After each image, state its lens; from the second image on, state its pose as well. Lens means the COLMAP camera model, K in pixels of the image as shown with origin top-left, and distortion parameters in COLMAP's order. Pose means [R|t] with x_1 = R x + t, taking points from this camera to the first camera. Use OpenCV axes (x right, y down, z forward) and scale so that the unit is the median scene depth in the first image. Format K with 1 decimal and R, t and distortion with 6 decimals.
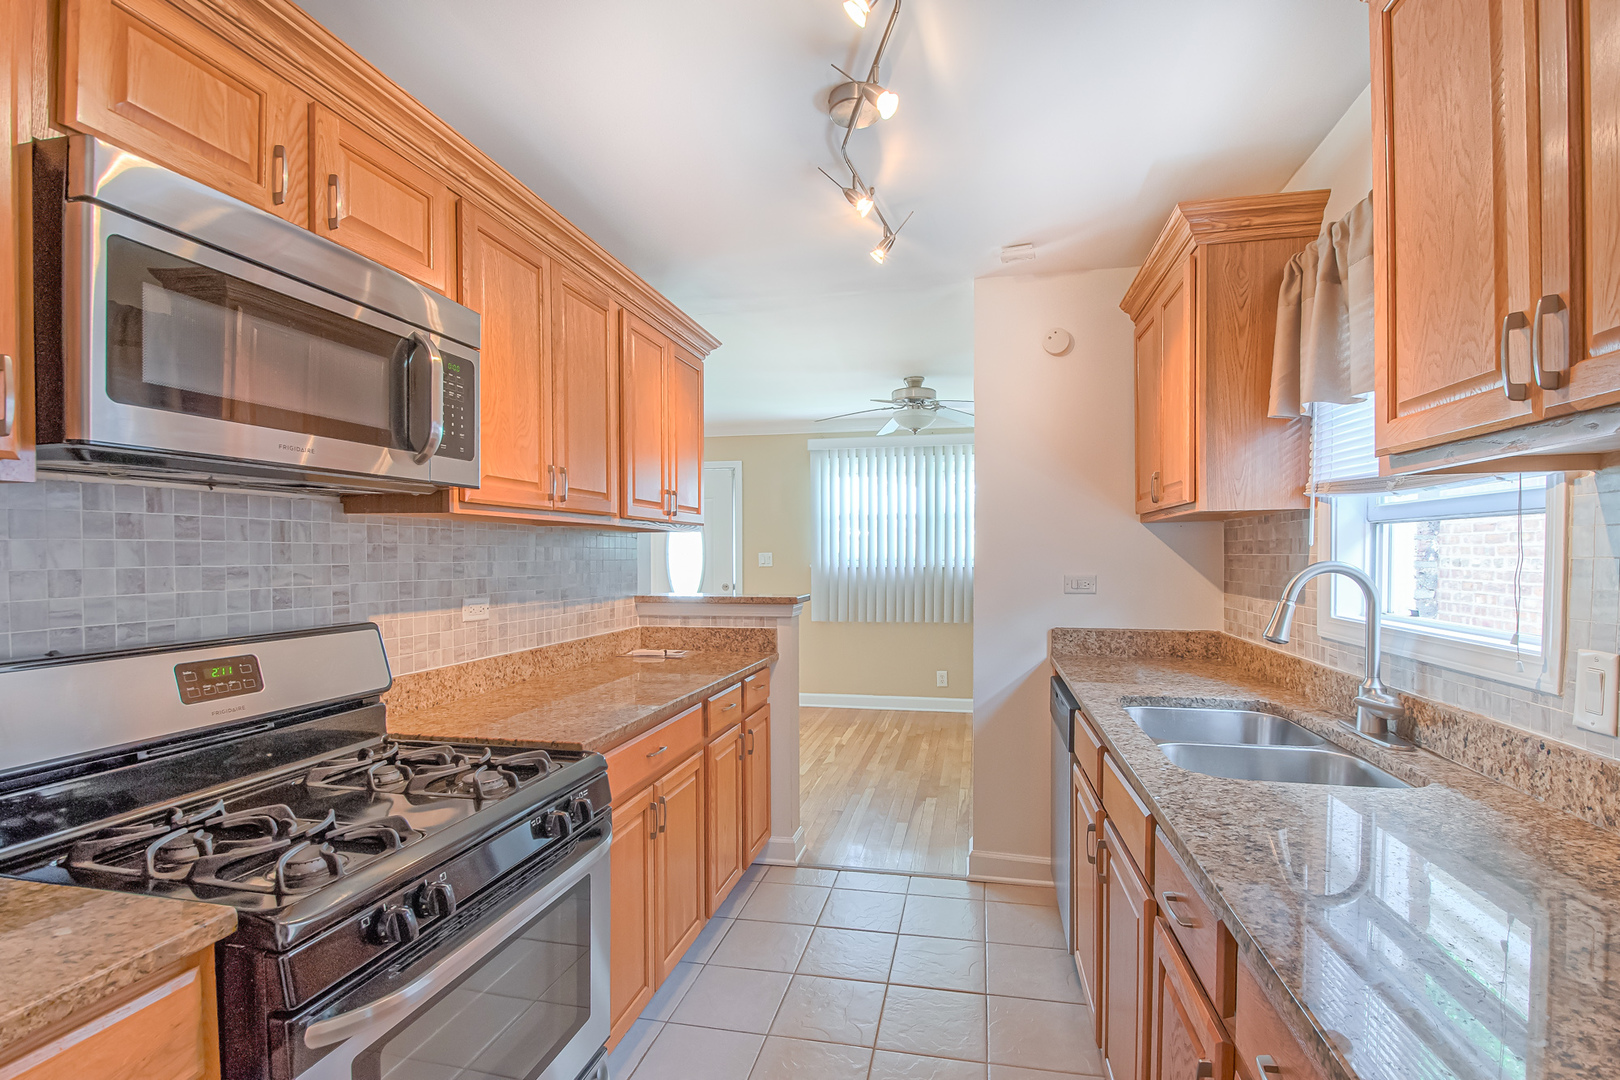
lens RADIAL K [[739.6, 0, 815.3], [0, 739.6, 551.9], [0, 0, 1]] dist [-0.001291, -0.000086]
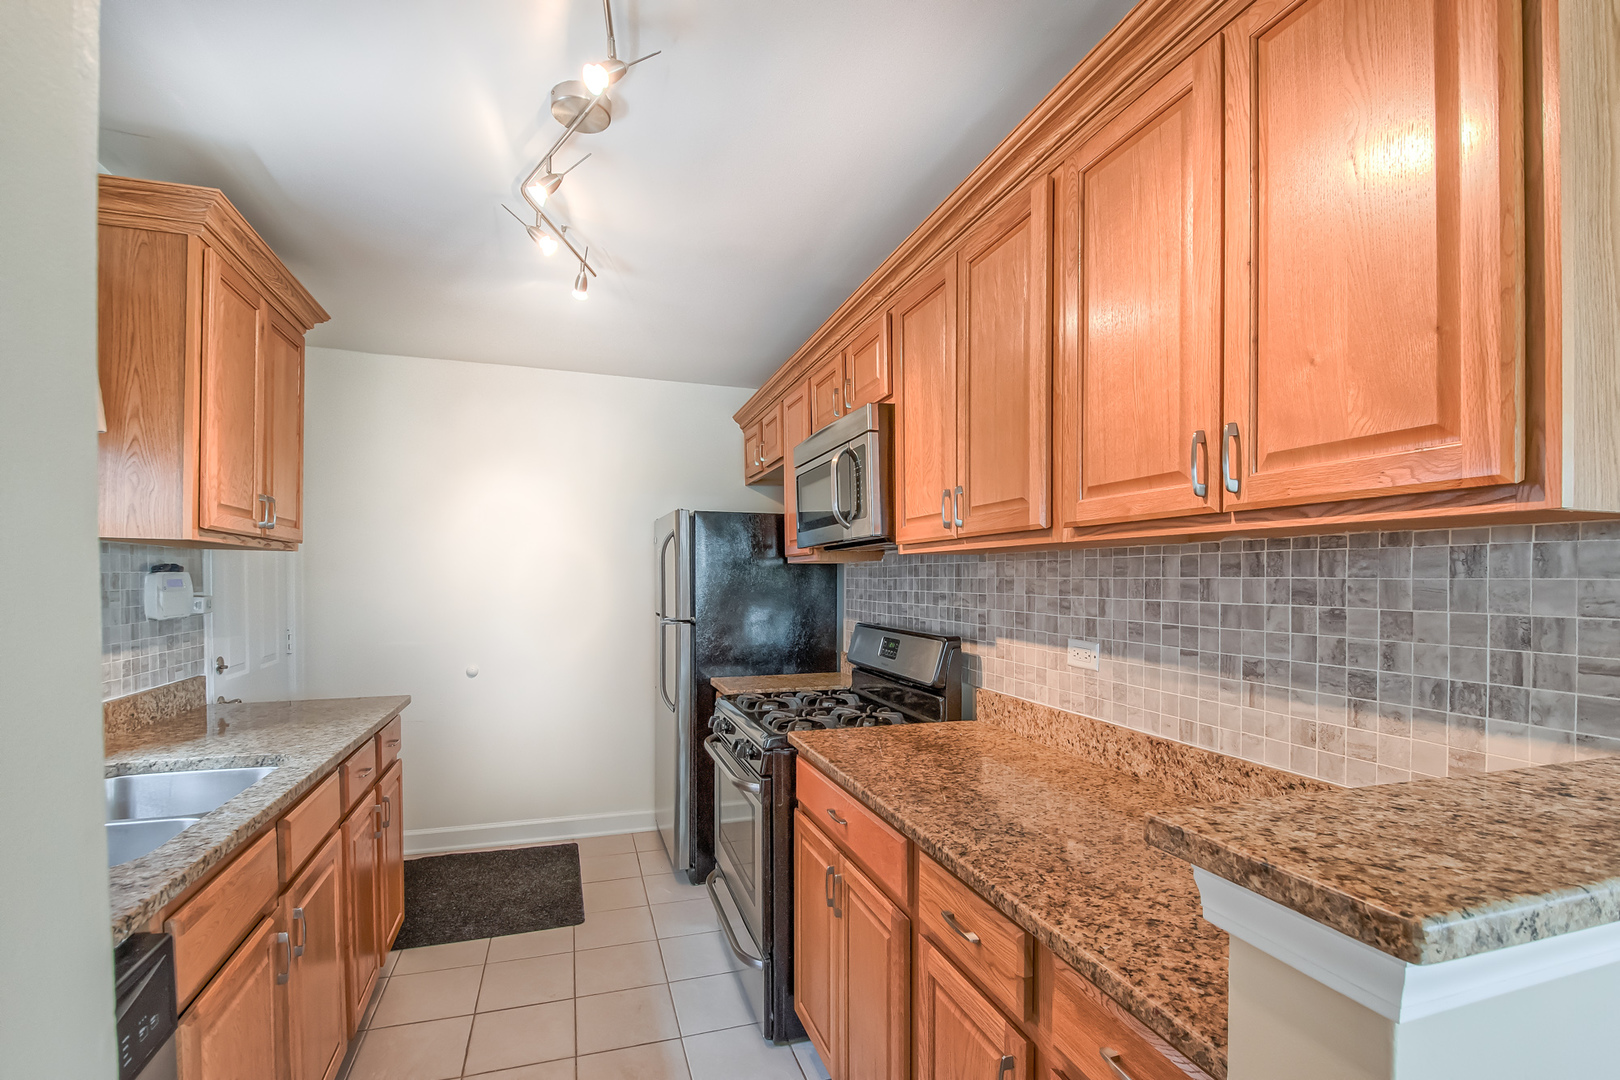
lens RADIAL K [[739.6, 0, 808.1], [0, 739.6, 584.0], [0, 0, 1]] dist [-0.001291, -0.000086]
pose [[-0.861423, 0.006245, -0.507849, 0.230103], [0.003137, 0.999971, 0.006976, -0.008157], [0.507878, 0.004416, -0.861418, 1.573394]]
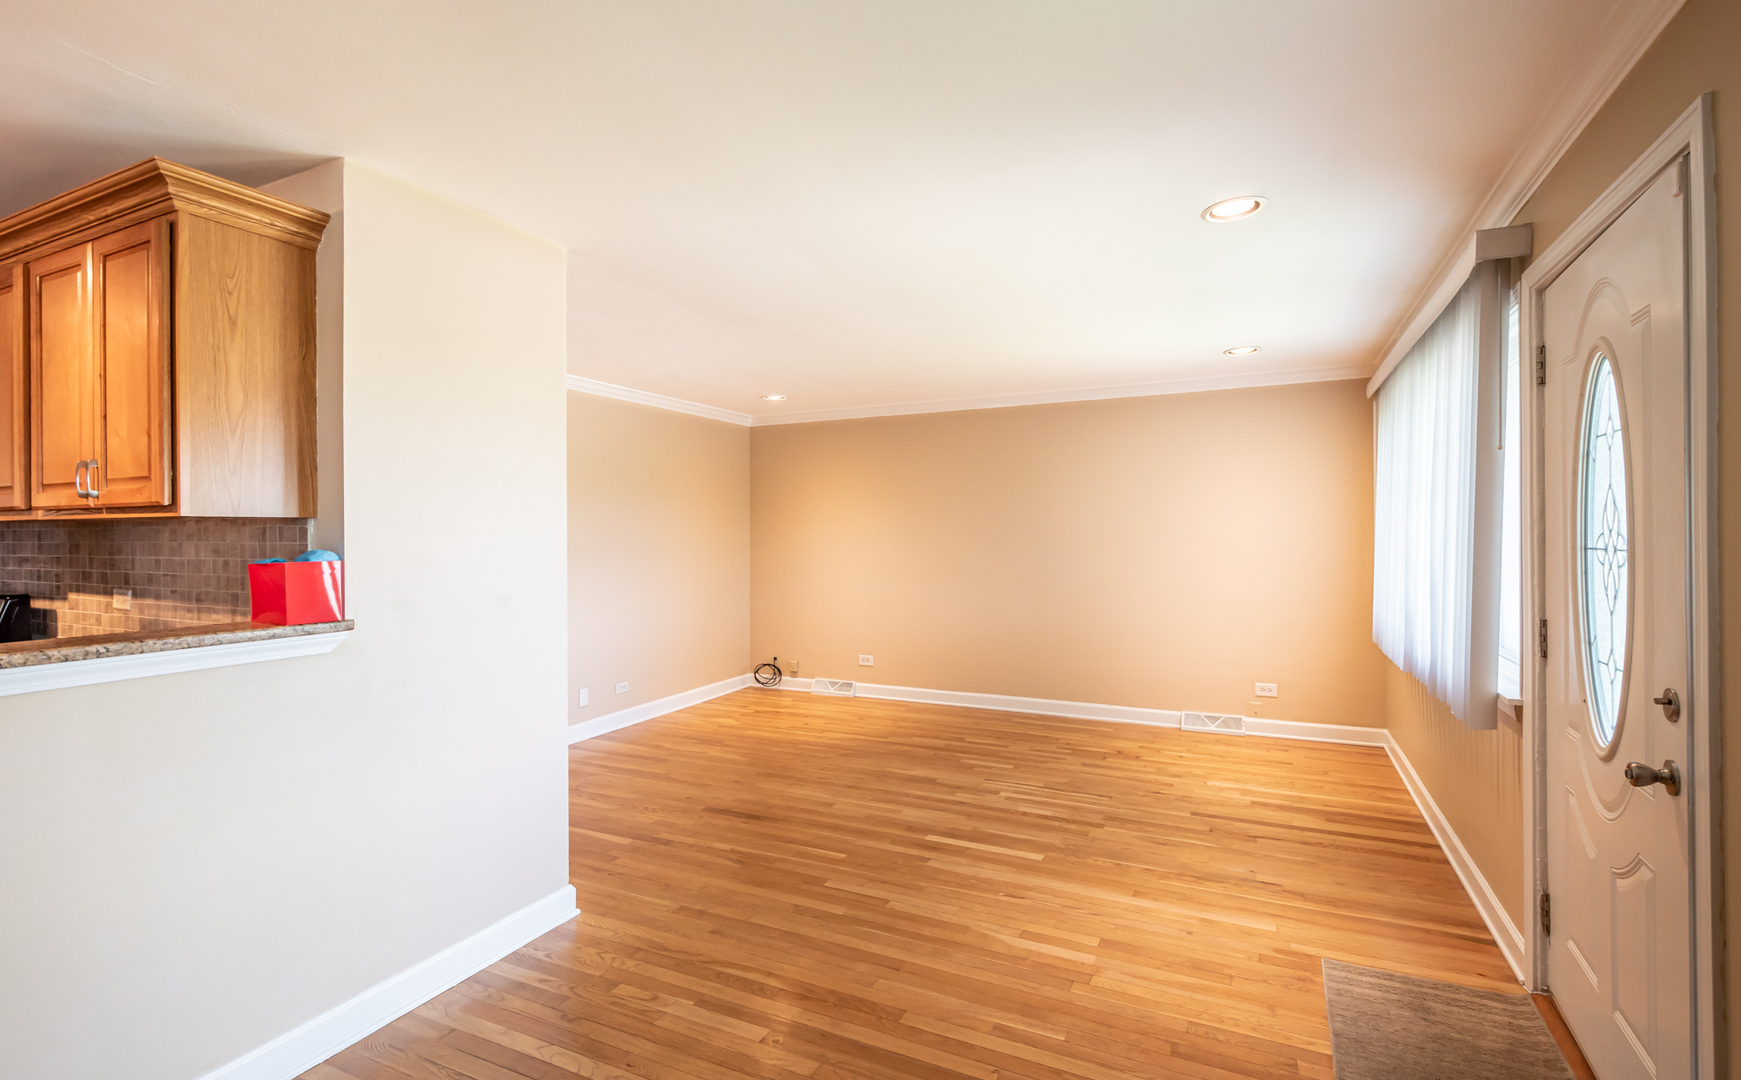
lens RADIAL K [[716.1, 0, 877.8], [0, 716.1, 540.7], [0, 0, 1]] dist [0.002983, 0.000372]
pose [[-0.187713, -0.000966, -0.982223, 0.414236], [0.003940, 0.999991, -0.001737, -0.006057], [0.982216, -0.004196, -0.187708, 2.374663]]
